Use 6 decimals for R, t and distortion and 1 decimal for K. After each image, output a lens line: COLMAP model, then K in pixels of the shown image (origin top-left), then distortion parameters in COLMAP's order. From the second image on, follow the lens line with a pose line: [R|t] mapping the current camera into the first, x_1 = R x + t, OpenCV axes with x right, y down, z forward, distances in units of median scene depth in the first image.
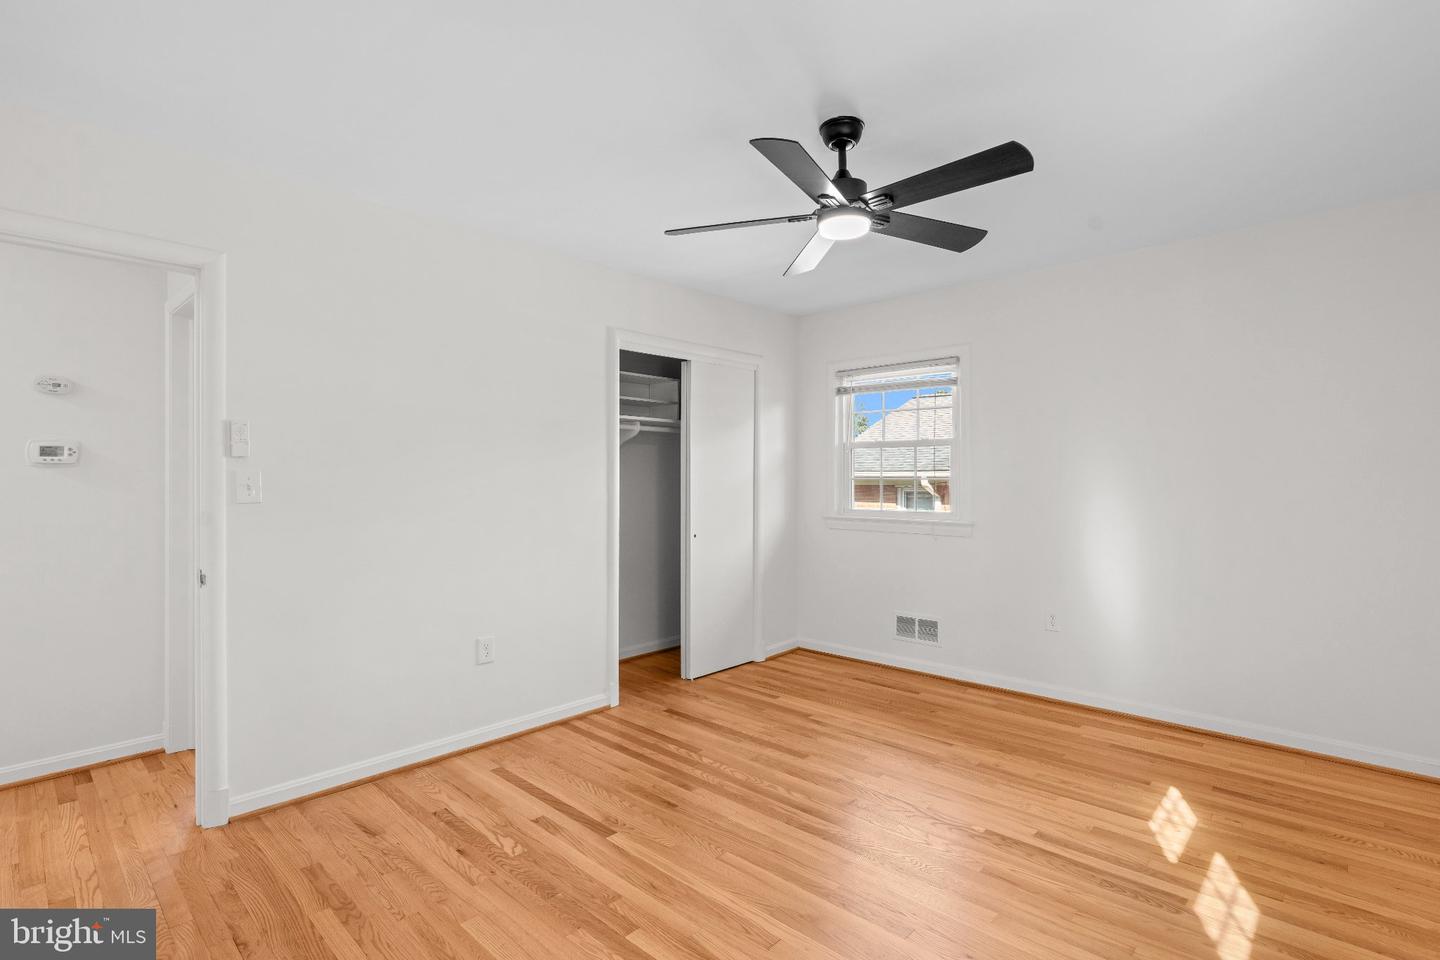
lens RADIAL K [[679.2, 0, 705.3], [0, 679.2, 477.6], [0, 0, 1]] dist [-0.002907, 0.000175]
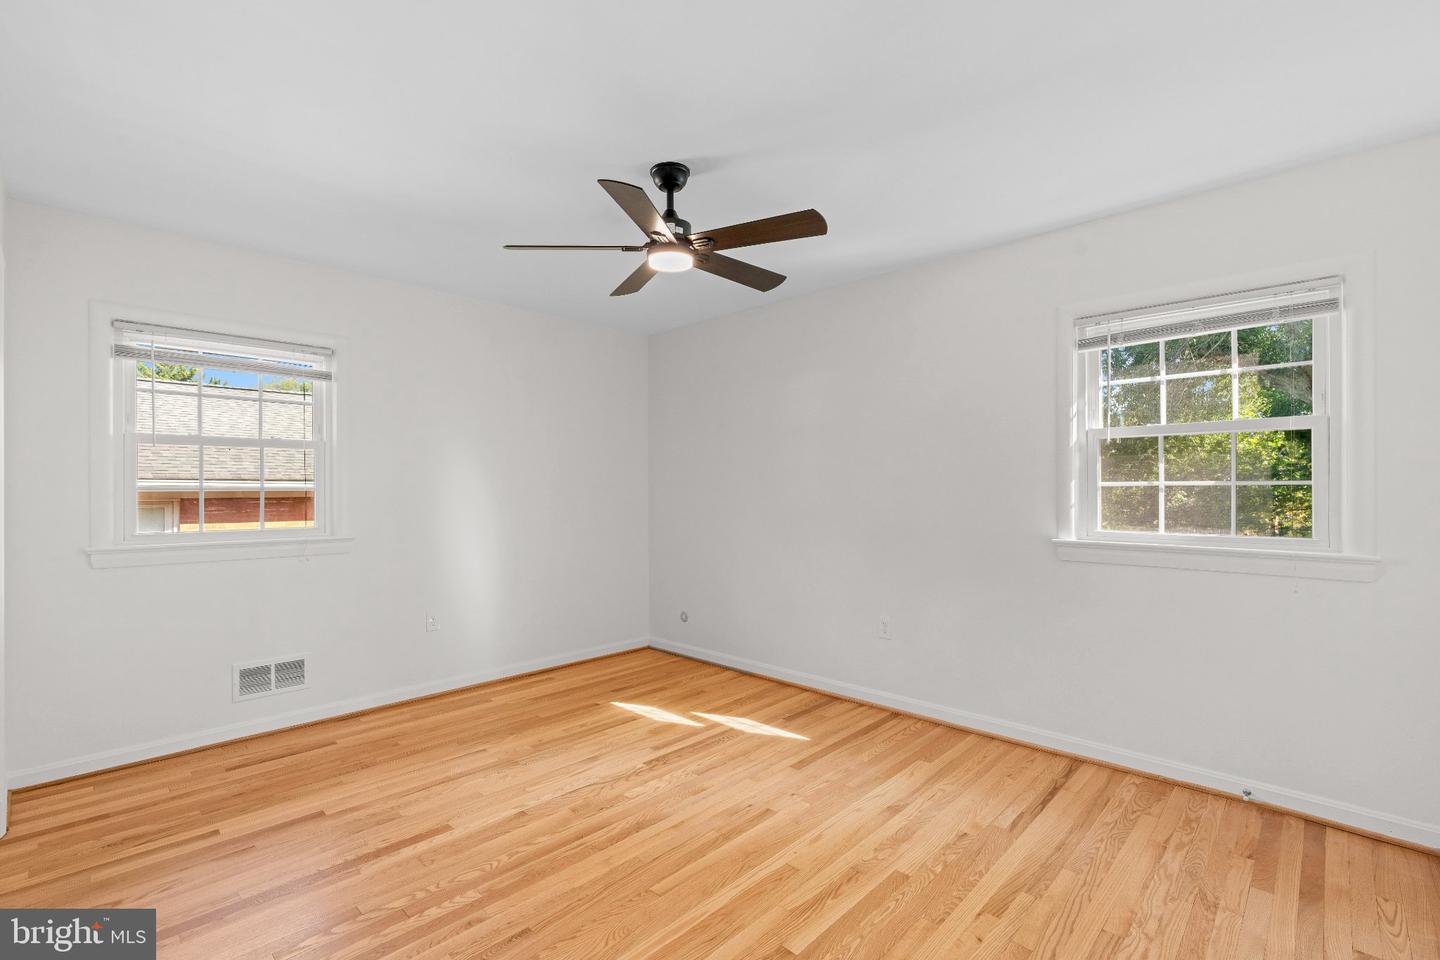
lens RADIAL K [[656.7, 0, 724.4], [0, 656.7, 484.0], [0, 0, 1]] dist [-0.005094, 0.000213]
pose [[0.004053, 0.007322, 0.999965, -0.593866], [0.001896, 0.999971, -0.007330, 0.004693], [-0.999990, 0.001925, 0.004039, 0.613735]]
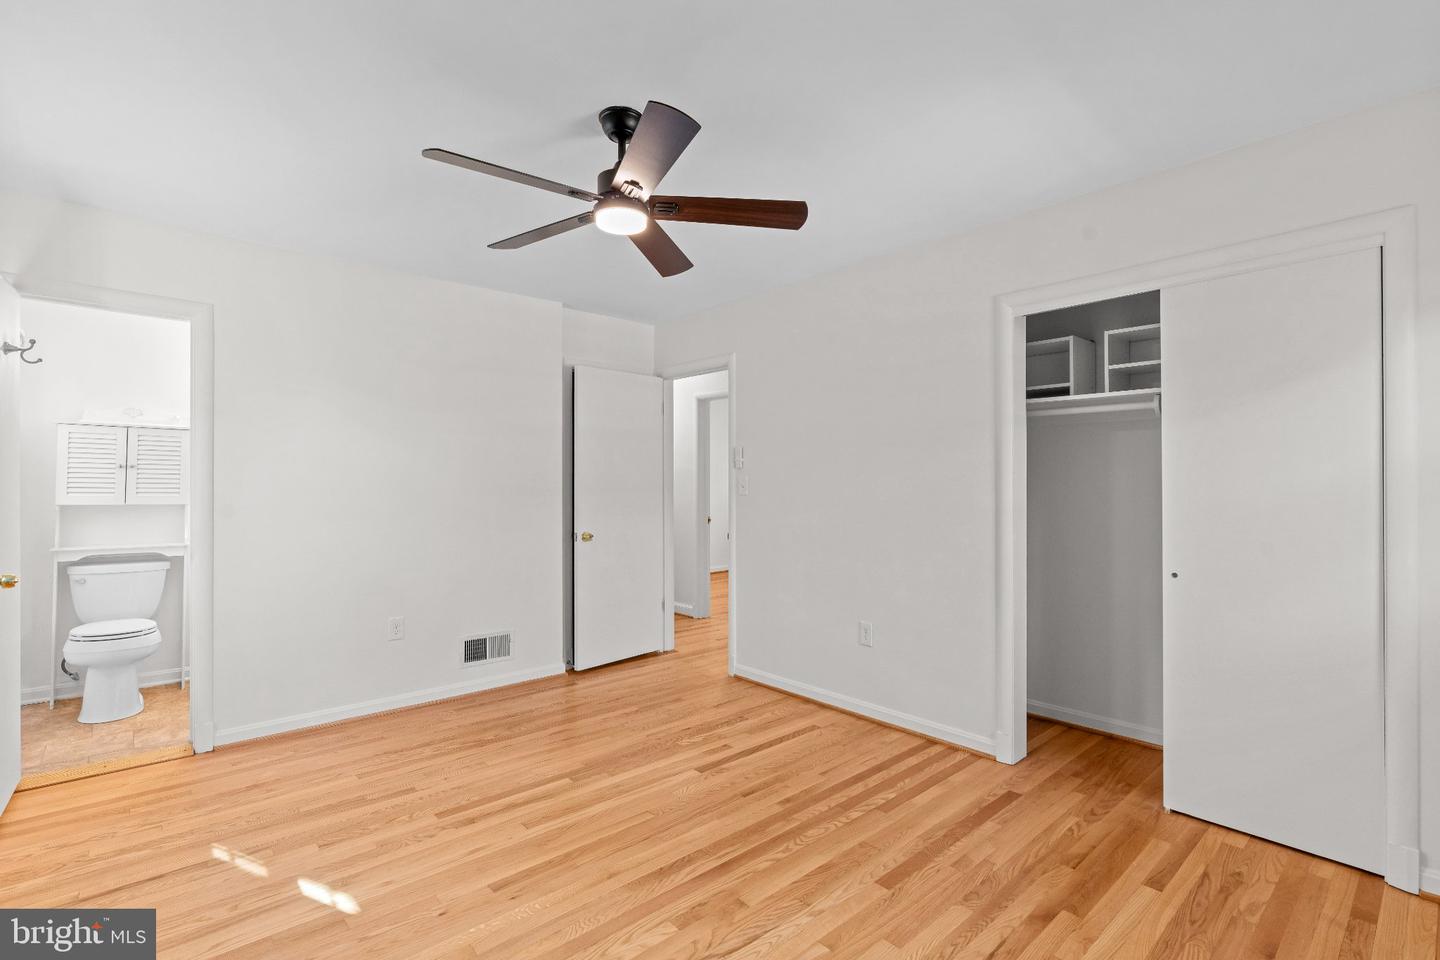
lens RADIAL K [[677.6, 0, 739.6], [0, 677.6, 480.9], [0, 0, 1]] dist [0.001946, 0.001291]
pose [[-0.060451, -0.001496, -0.998170, 0.778727], [0.001106, 0.999998, -0.001565, 0.002783], [0.998171, -0.001199, -0.060449, 0.828503]]
